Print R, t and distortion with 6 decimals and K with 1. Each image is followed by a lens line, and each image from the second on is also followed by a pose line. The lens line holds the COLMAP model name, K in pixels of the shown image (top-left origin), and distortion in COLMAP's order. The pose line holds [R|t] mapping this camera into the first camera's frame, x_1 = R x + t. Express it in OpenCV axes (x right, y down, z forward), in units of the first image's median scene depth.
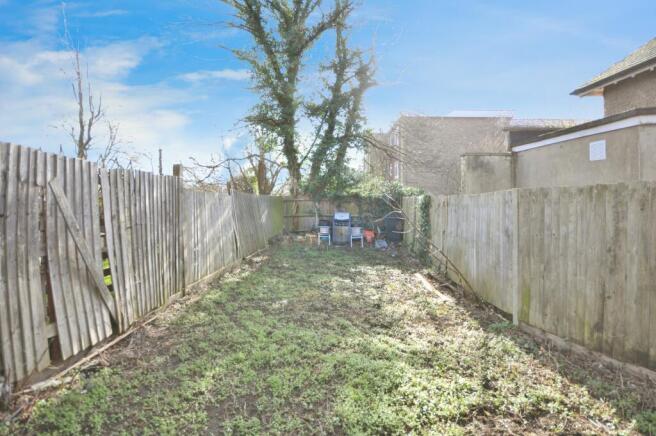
lens RADIAL K [[304.1, 0, 298.0], [0, 304.1, 174.6], [0, 0, 1]] dist [-0.000876, -0.000293]
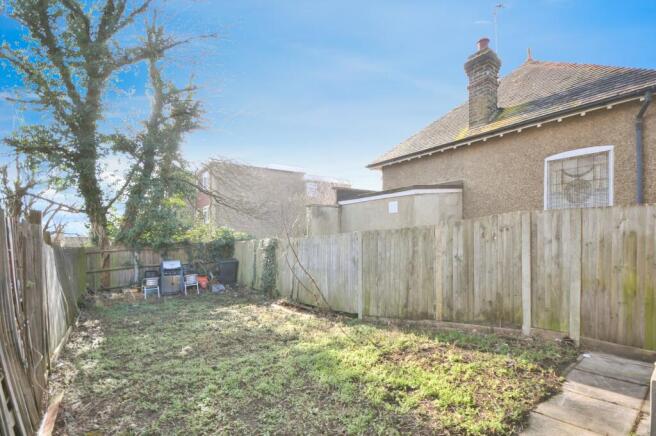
lens RADIAL K [[294.3, 0, 327.3], [0, 294.3, 226.4], [0, 0, 1]] dist [-0.000822, -0.000368]
pose [[0.786098, -0.014436, 0.617933, -0.169346], [0.001170, 0.999760, 0.021868, -0.004564], [-0.618100, -0.016467, 0.785927, -0.032187]]
